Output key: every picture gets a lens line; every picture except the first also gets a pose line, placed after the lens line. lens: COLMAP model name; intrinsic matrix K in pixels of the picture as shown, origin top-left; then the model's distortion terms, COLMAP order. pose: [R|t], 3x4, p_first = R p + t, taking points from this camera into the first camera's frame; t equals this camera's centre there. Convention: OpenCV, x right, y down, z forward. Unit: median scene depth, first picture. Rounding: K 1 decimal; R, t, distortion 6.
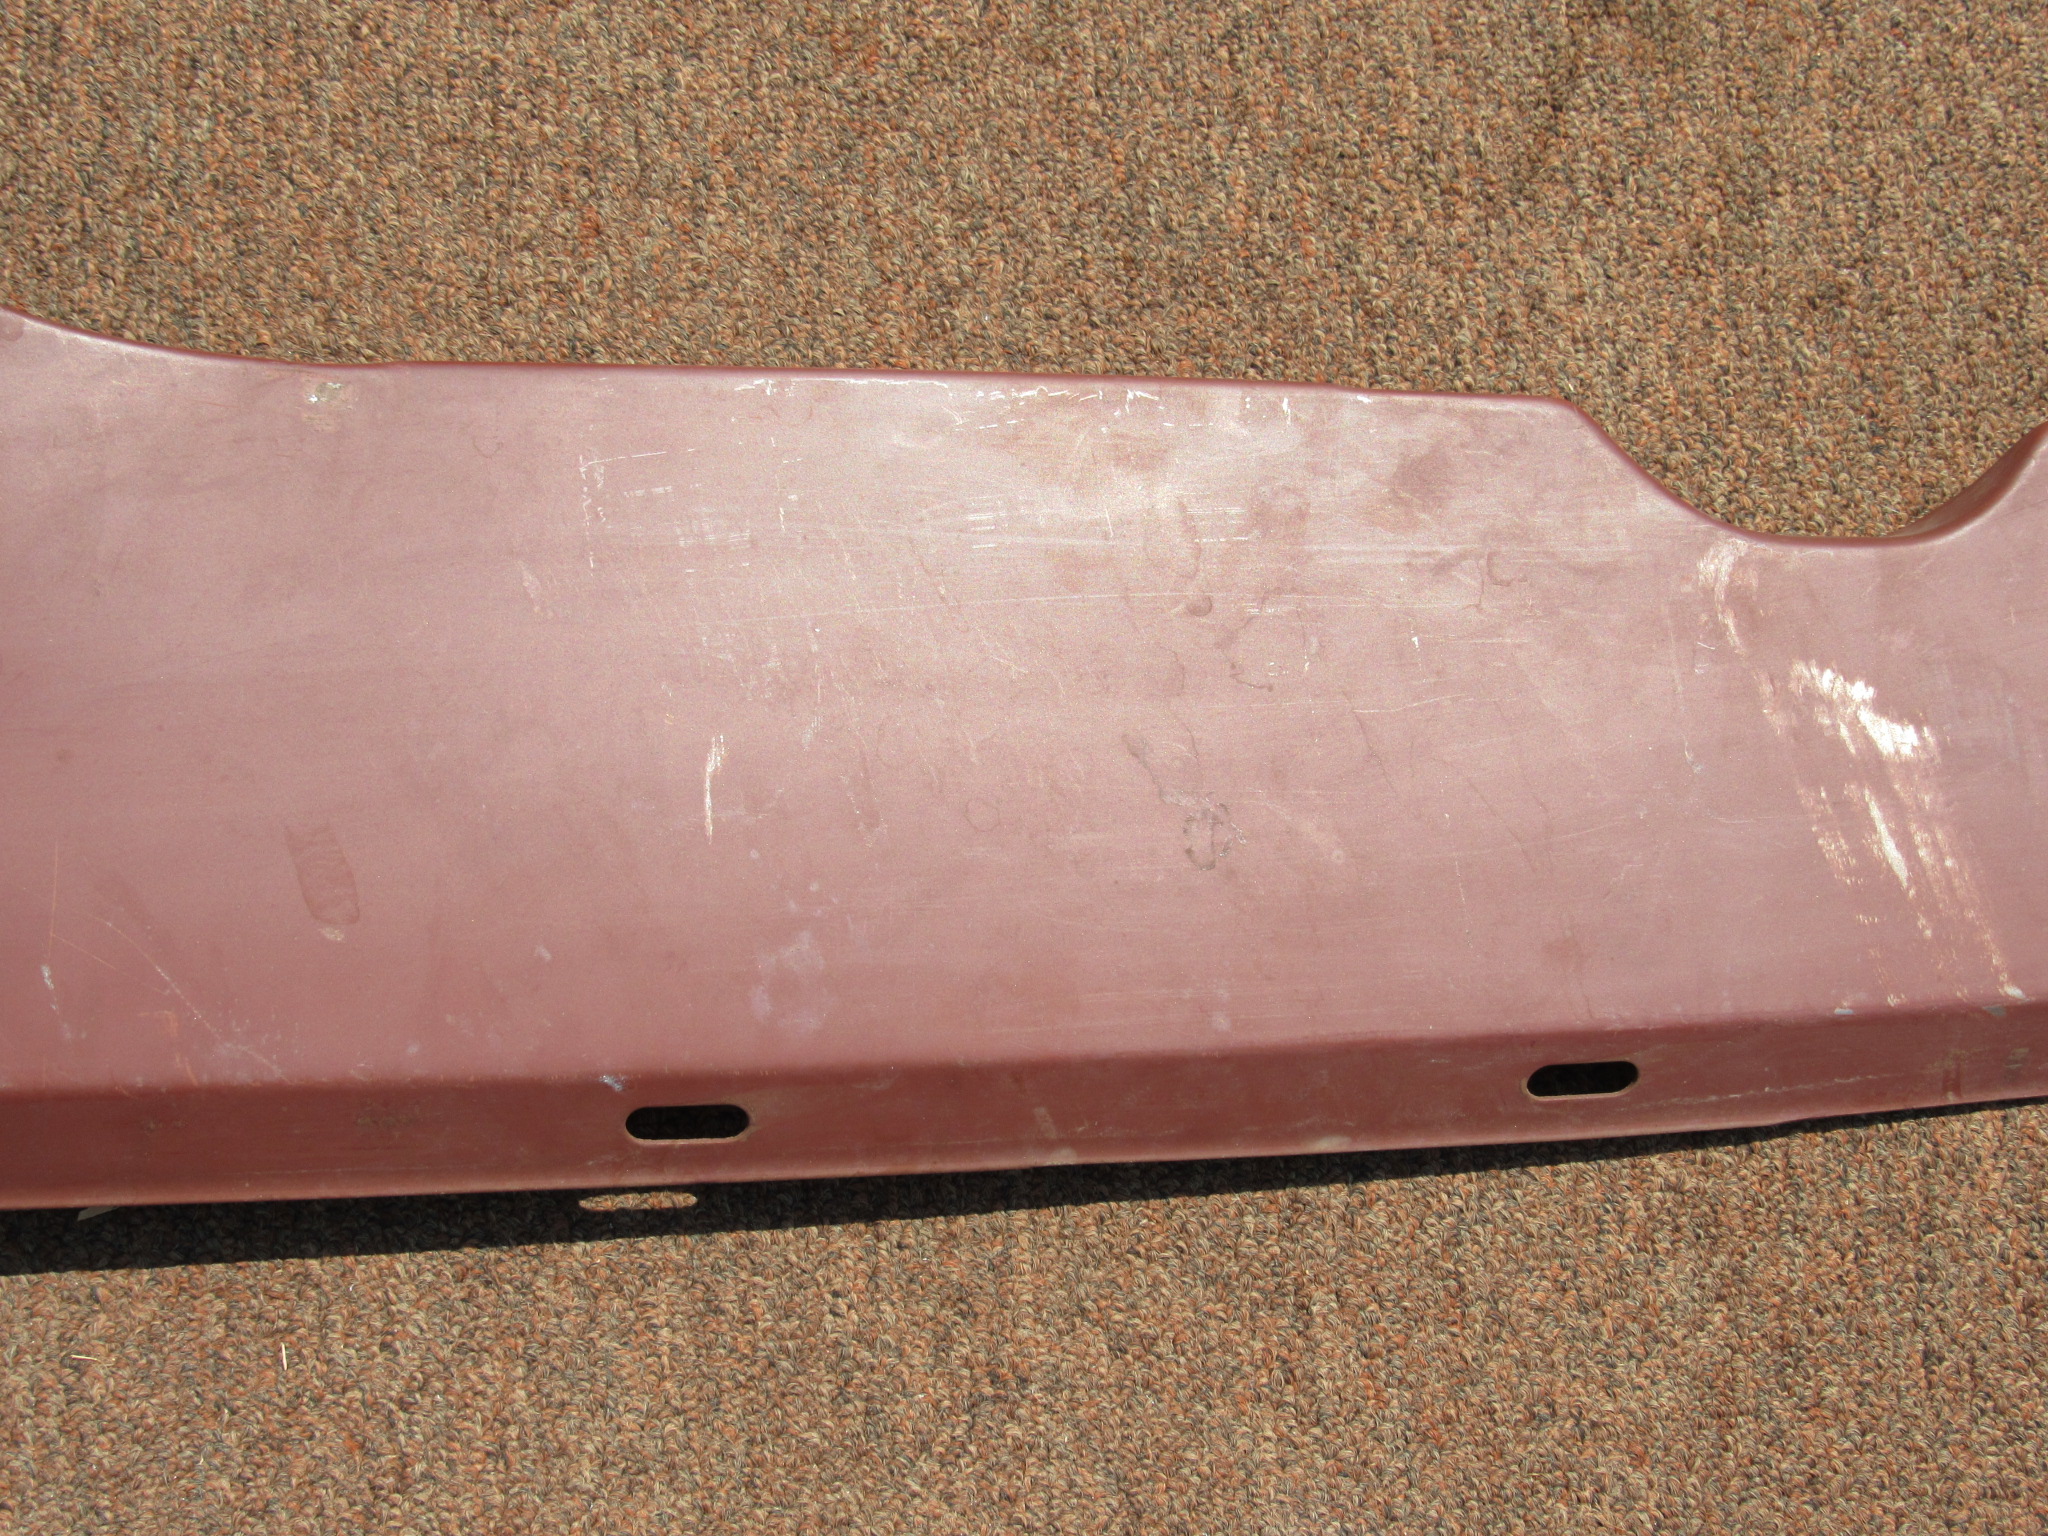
lens RADIAL K [[2886.2, 0, 1024.0], [0, 2886.2, 768.0], [0, 0, 1]] dist [-0.117595, 0.085279]
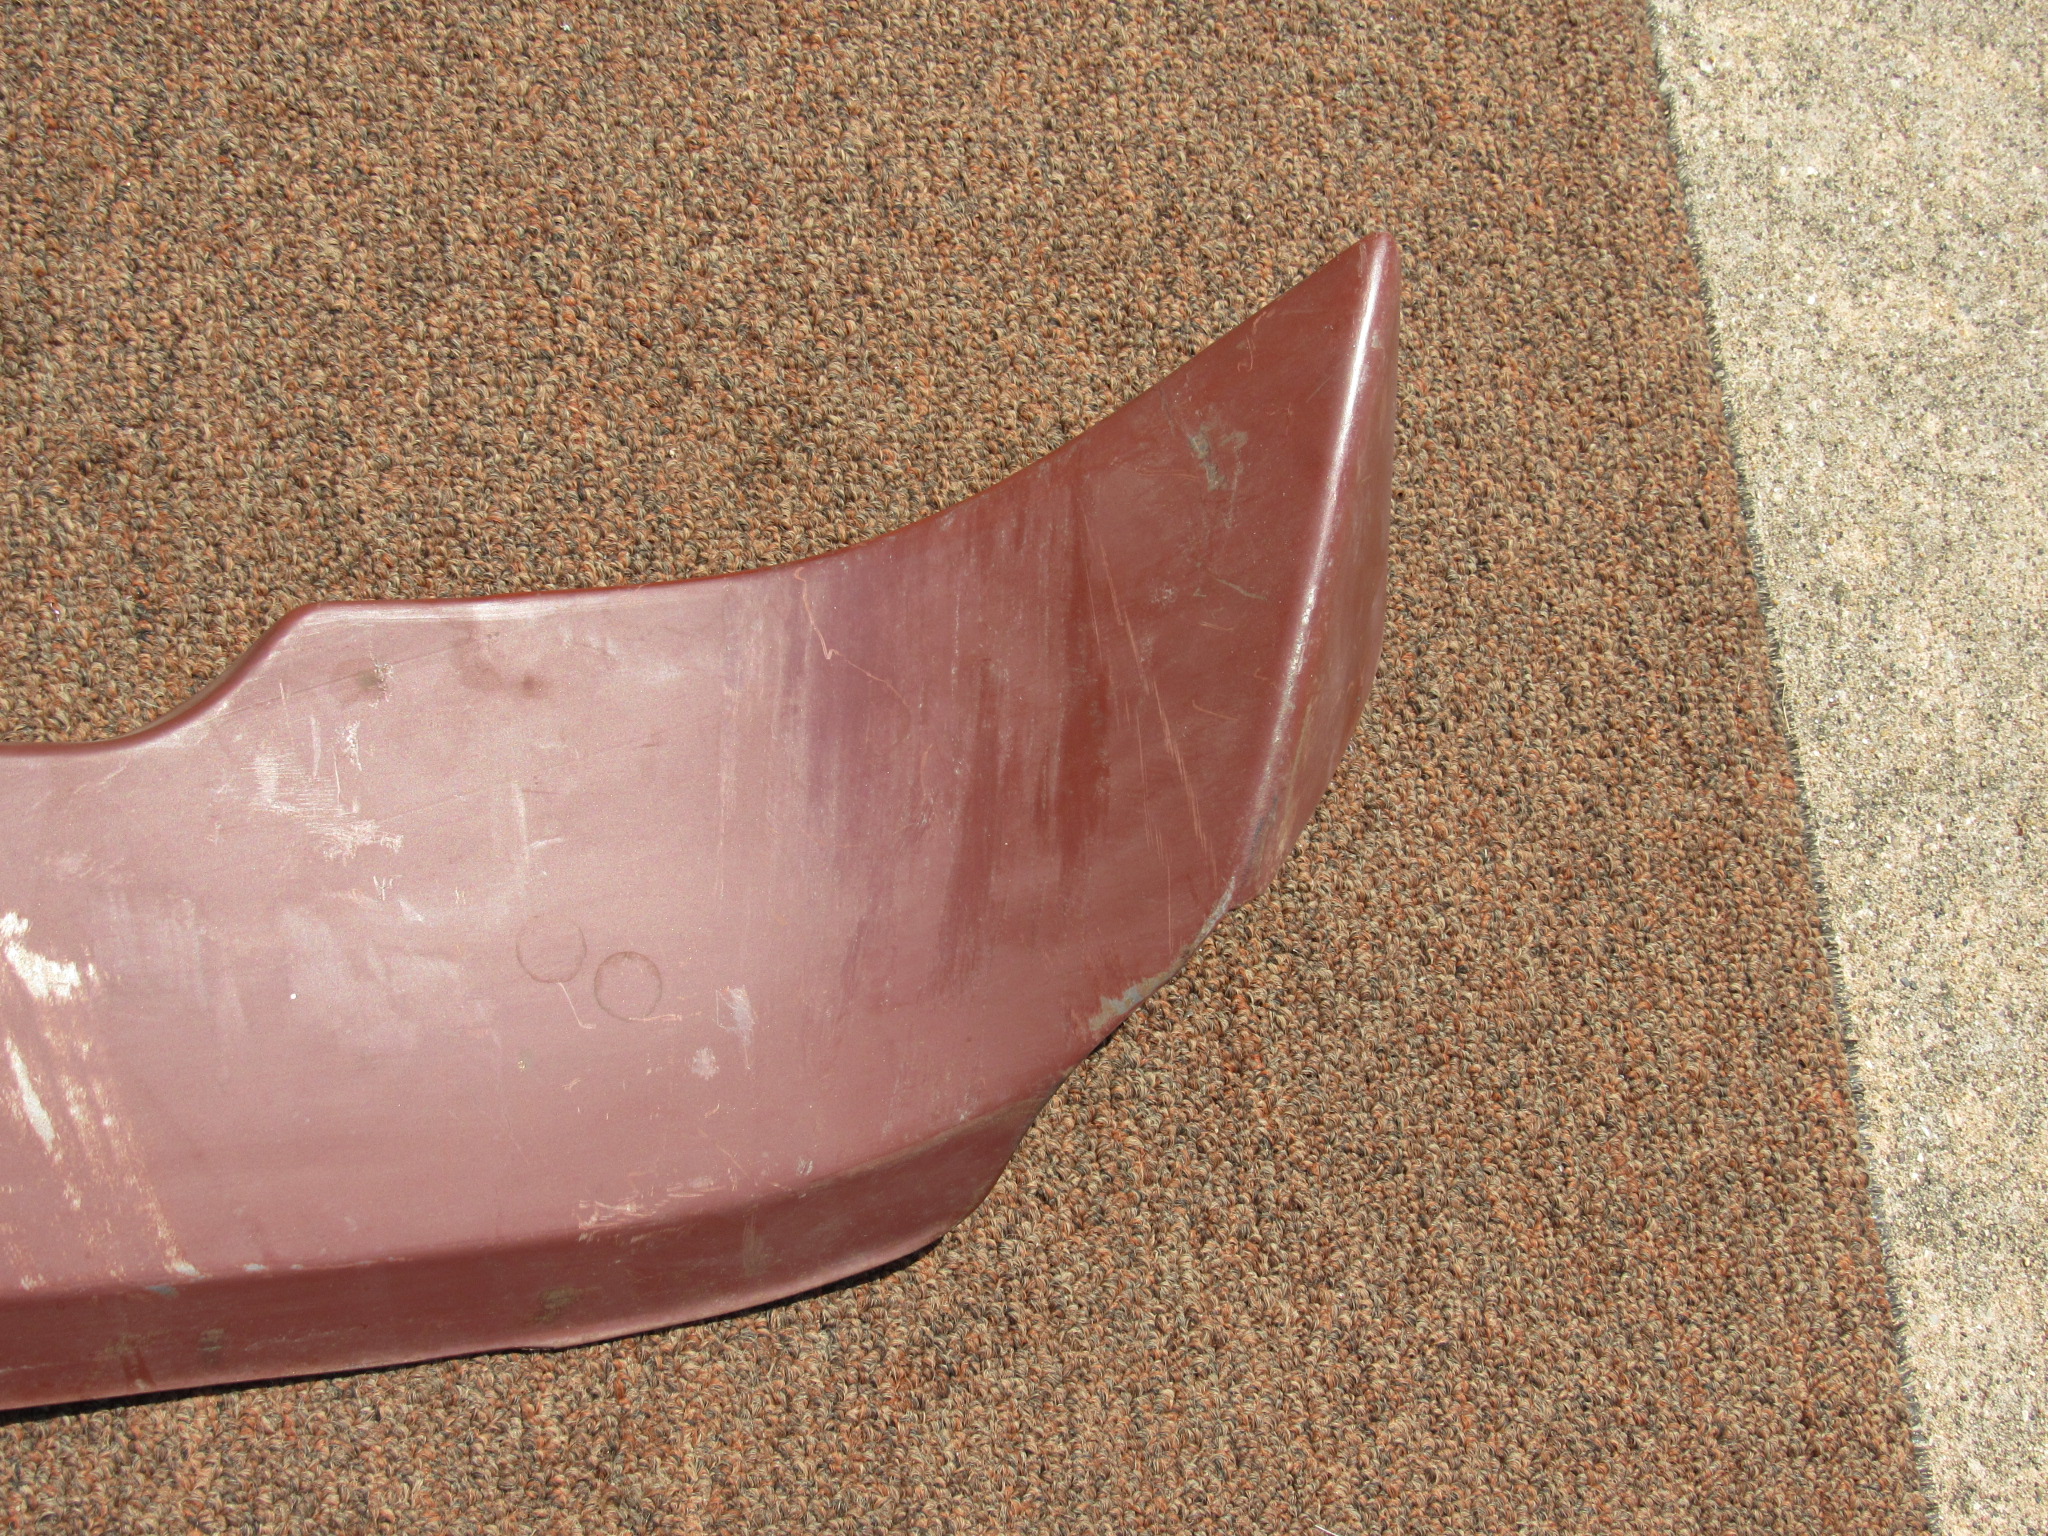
lens RADIAL K [[2886.2, 0, 1024.0], [0, 2886.2, 768.0], [0, 0, 1]] dist [-0.117595, 0.085279]
pose [[0.982997, -0.002893, 0.183598, 0.413007], [0.006971, 0.999743, -0.021571, -0.050684], [-0.183488, 0.022484, 0.982765, 0.085628]]
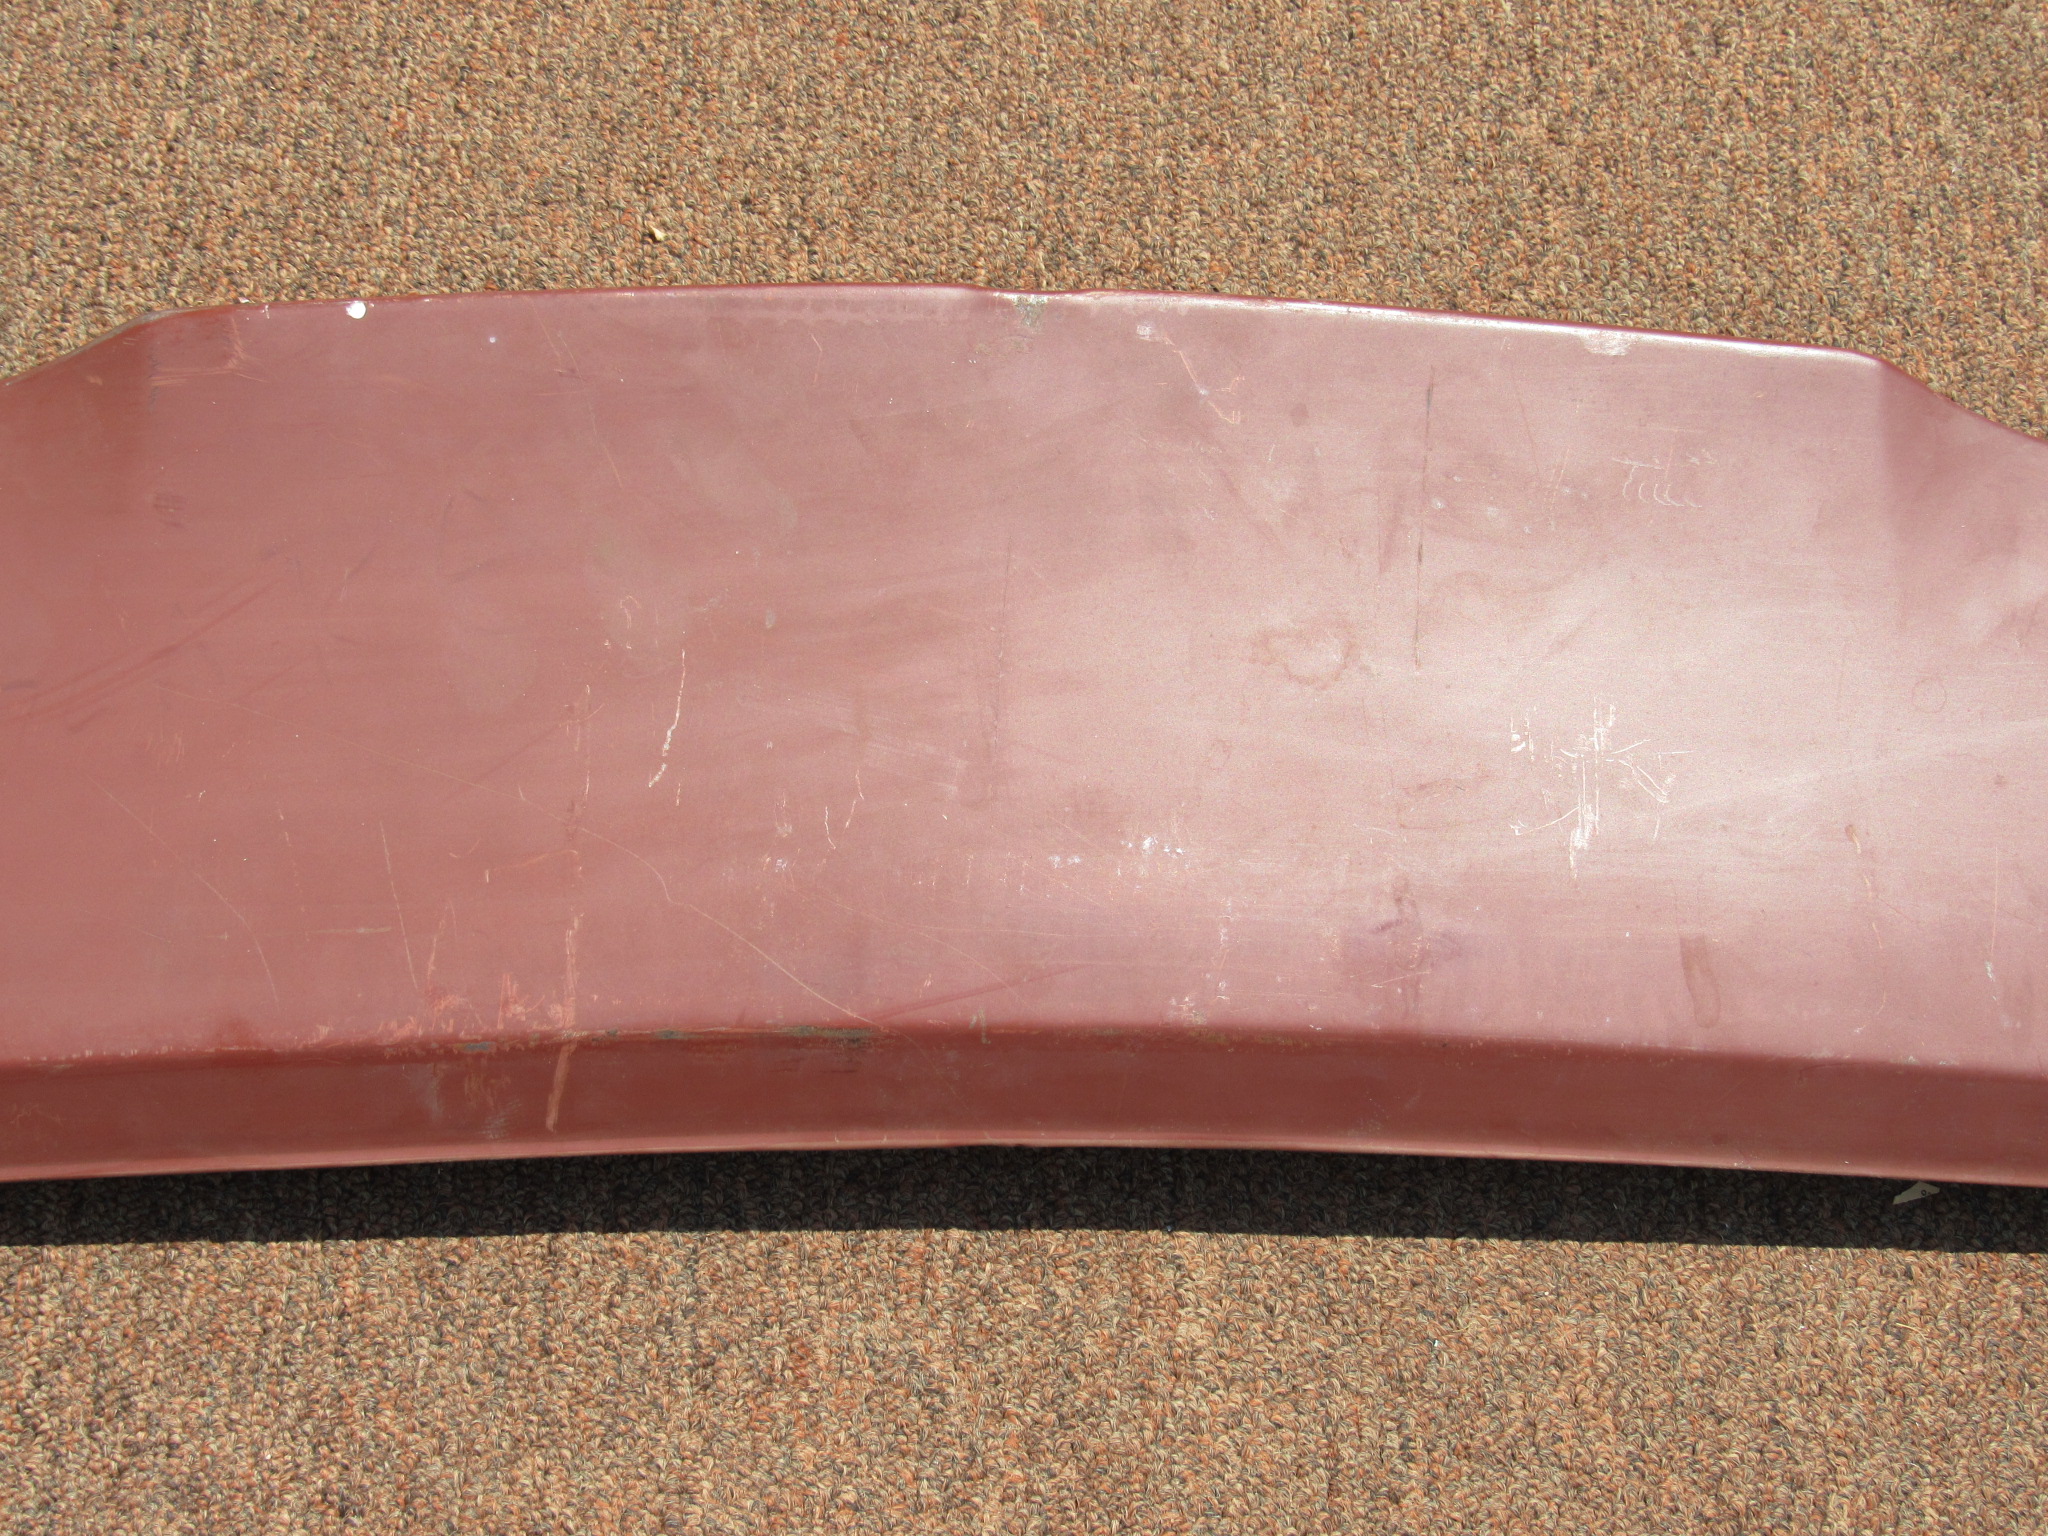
lens RADIAL K [[2886.2, 0, 1024.0], [0, 2886.2, 768.0], [0, 0, 1]] dist [-0.117595, 0.085279]
pose [[0.994249, 0.084635, -0.065622, -0.562065], [-0.090688, 0.991286, -0.095536, 0.116691], [0.056965, 0.100938, 0.993261, -0.135511]]
